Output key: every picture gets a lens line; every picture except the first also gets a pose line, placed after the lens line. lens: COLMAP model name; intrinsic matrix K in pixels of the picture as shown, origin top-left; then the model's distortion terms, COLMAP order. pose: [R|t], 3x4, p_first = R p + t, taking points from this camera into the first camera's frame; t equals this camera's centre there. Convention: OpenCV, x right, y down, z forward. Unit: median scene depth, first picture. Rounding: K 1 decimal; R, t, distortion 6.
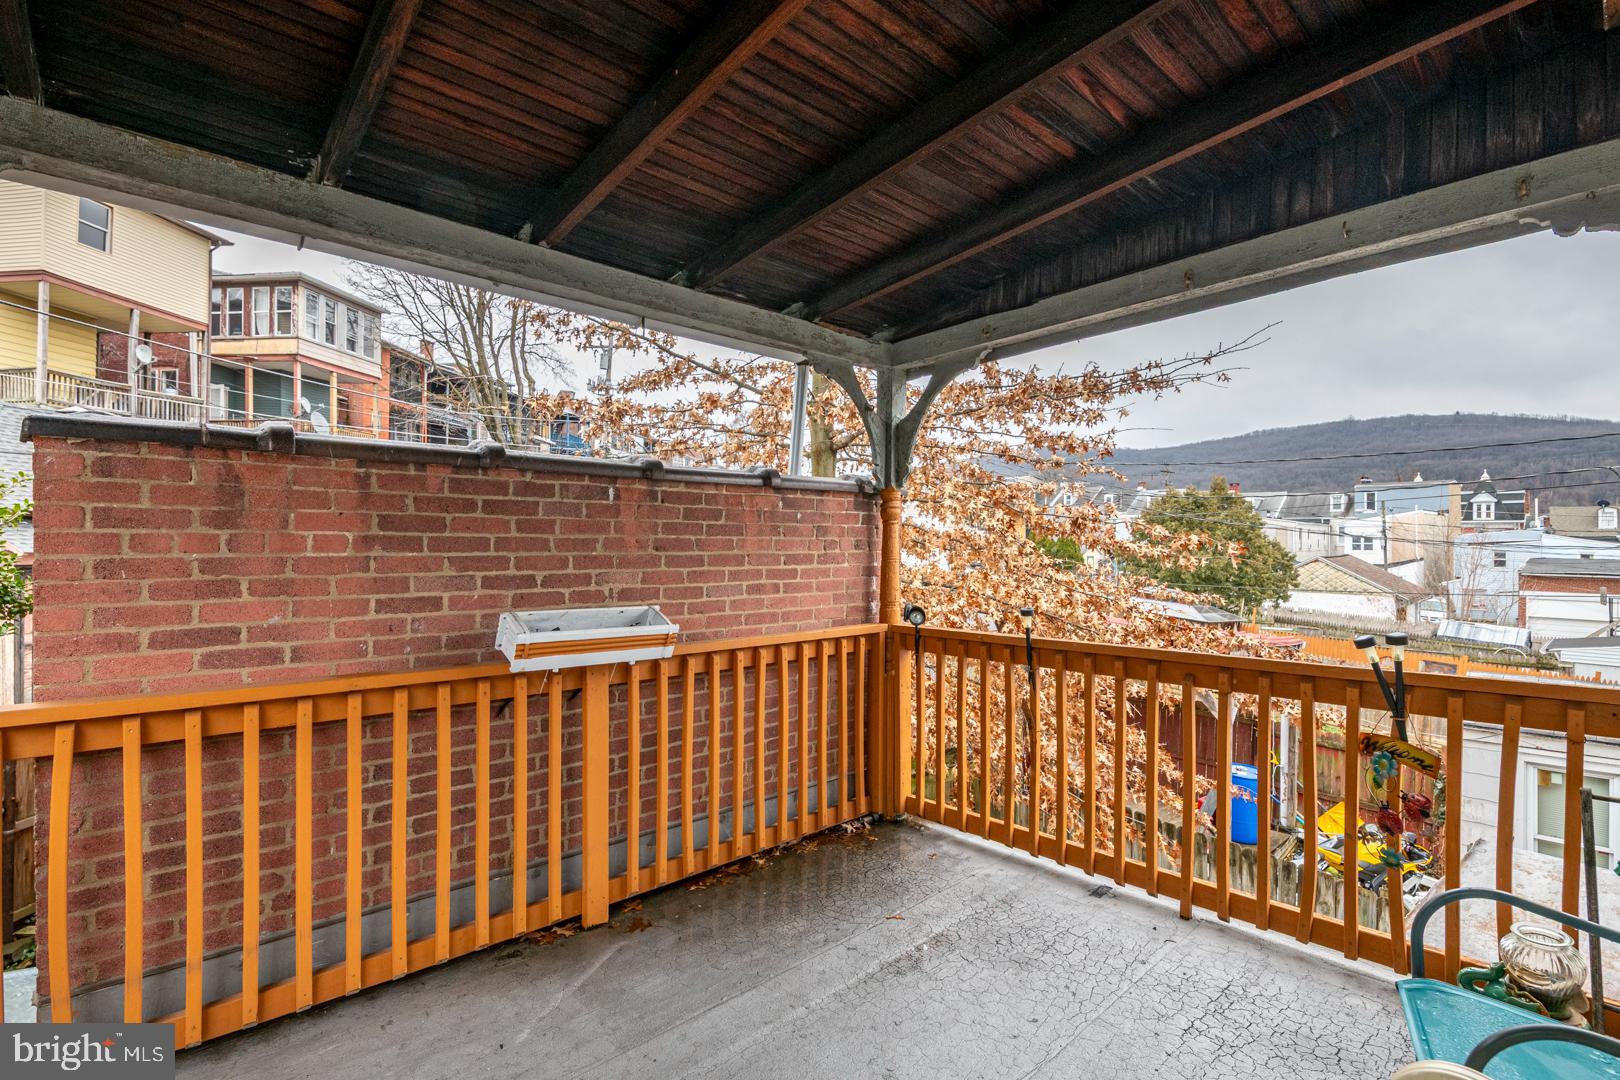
lens RADIAL K [[725.8, 0, 804.8], [0, 725.8, 545.7], [0, 0, 1]] dist [-0.005223, 0.000134]
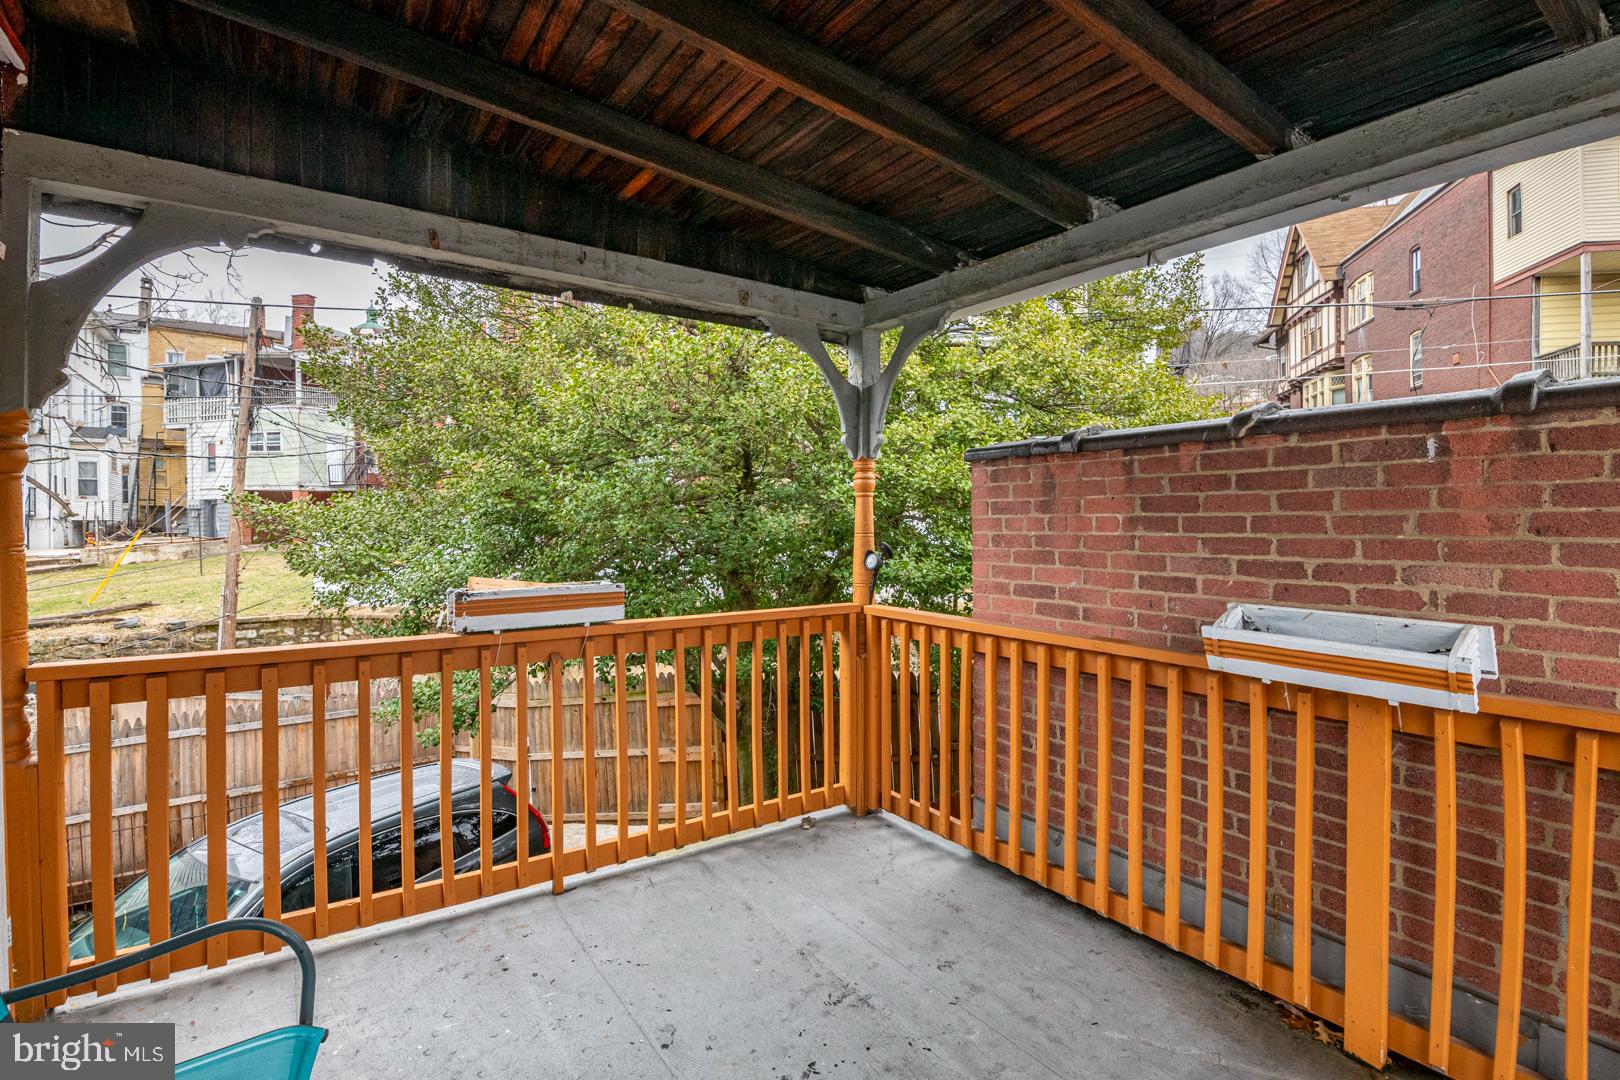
lens RADIAL K [[725.8, 0, 770.9], [0, 725.8, 532.4], [0, 0, 1]] dist [-0.005223, 0.000134]
pose [[-0.122098, 0.008131, -0.992485, 0.513181], [-0.000939, 0.999965, 0.008308, 0.001063], [0.992518, 0.001946, -0.122086, 0.543858]]
